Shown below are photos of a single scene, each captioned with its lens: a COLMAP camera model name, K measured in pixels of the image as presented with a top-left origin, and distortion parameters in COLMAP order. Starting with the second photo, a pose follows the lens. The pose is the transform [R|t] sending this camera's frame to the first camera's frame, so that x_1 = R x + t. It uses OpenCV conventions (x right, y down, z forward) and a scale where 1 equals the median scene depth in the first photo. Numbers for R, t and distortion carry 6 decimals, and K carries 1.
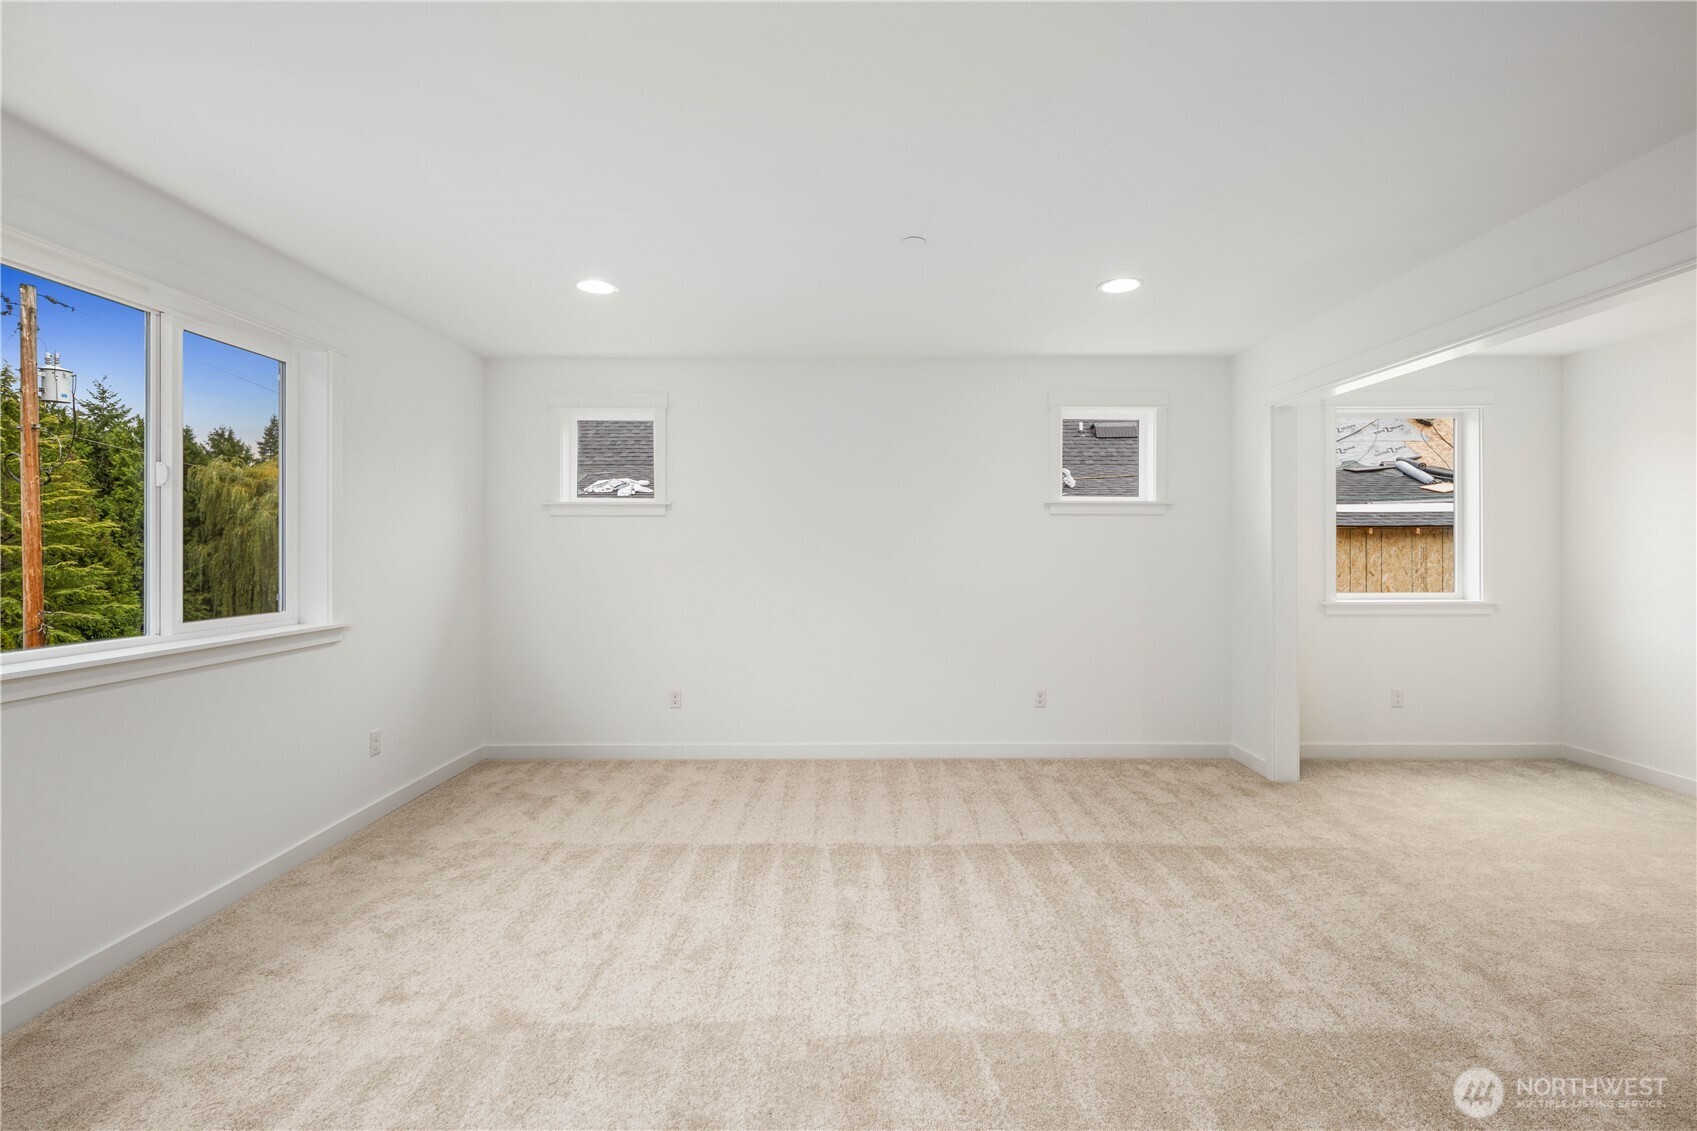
lens RADIAL K [[744.4, 0, 851.7], [0, 744.4, 544.4], [0, 0, 1]] dist [0.000660, -0.001094]
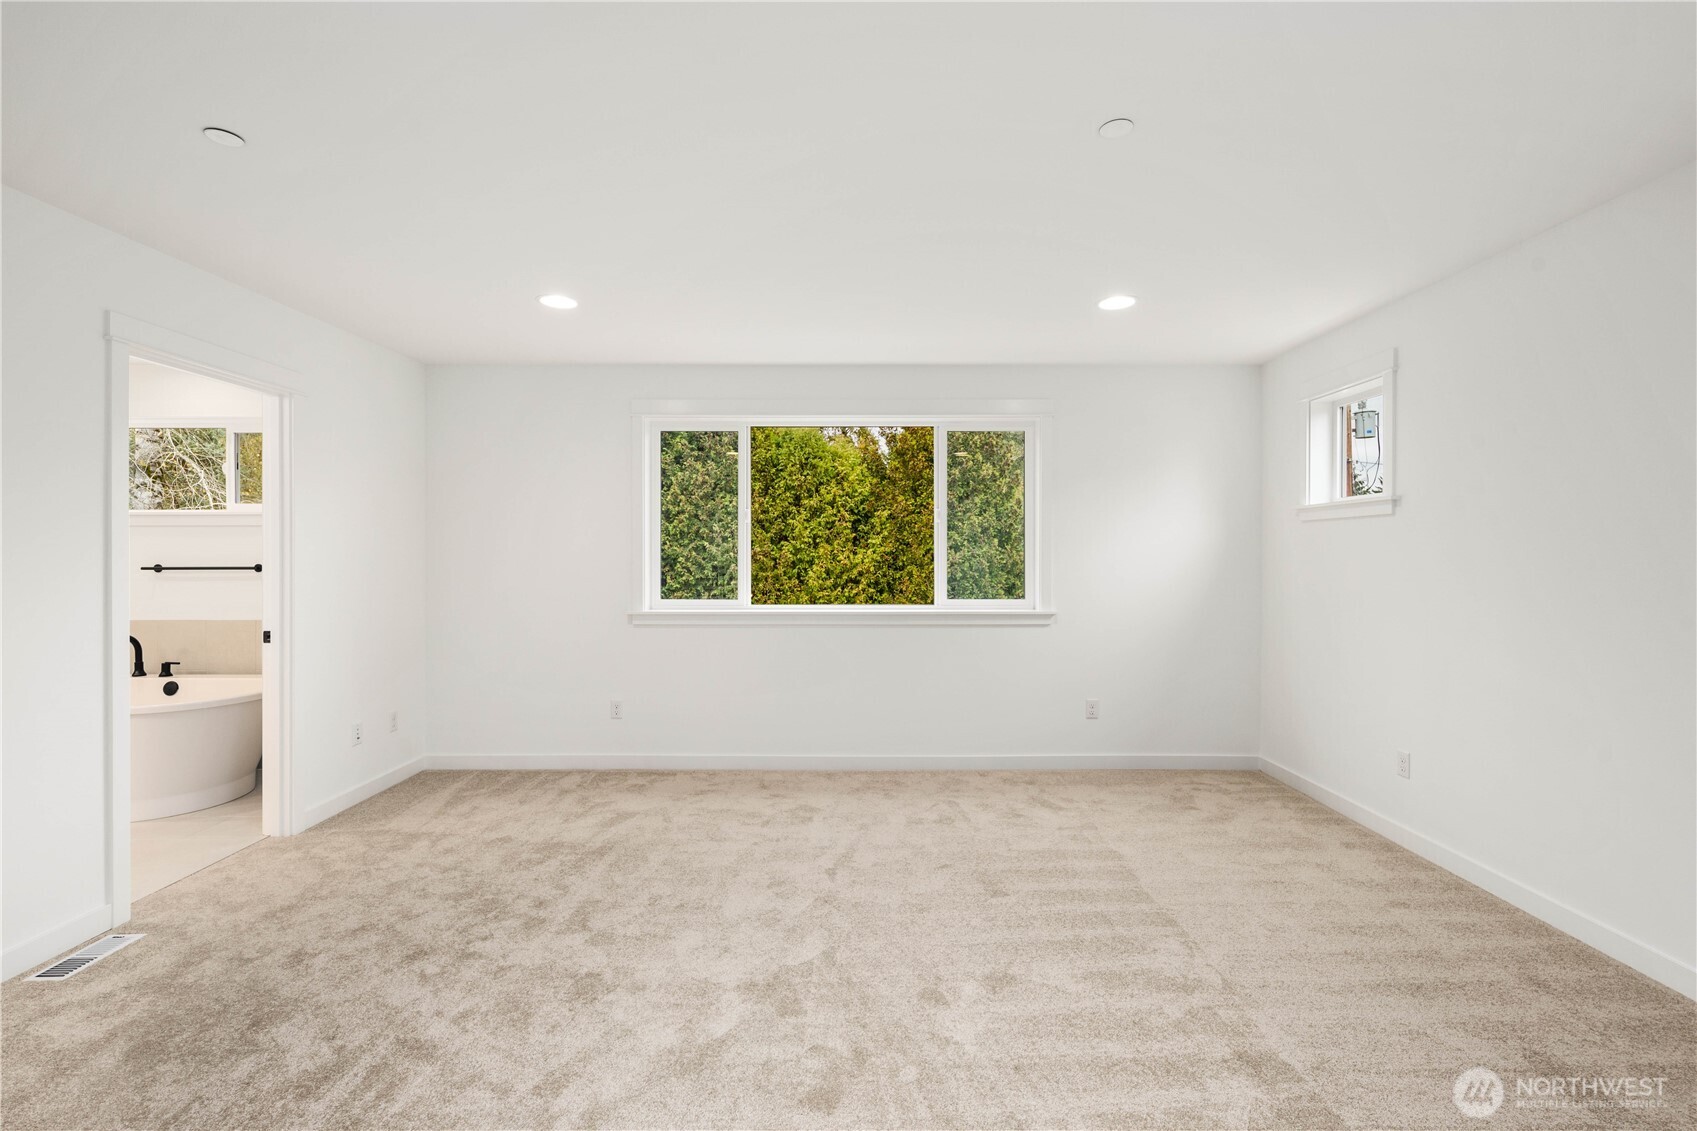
lens RADIAL K [[744.4, 0, 851.7], [0, 744.4, 544.4], [0, 0, 1]] dist [0.000660, -0.001094]
pose [[-0.015583, -0.014270, -0.999777, 0.705860], [0.004263, 0.999888, -0.014338, 0.000006], [0.999869, -0.004485, -0.015520, 0.659739]]
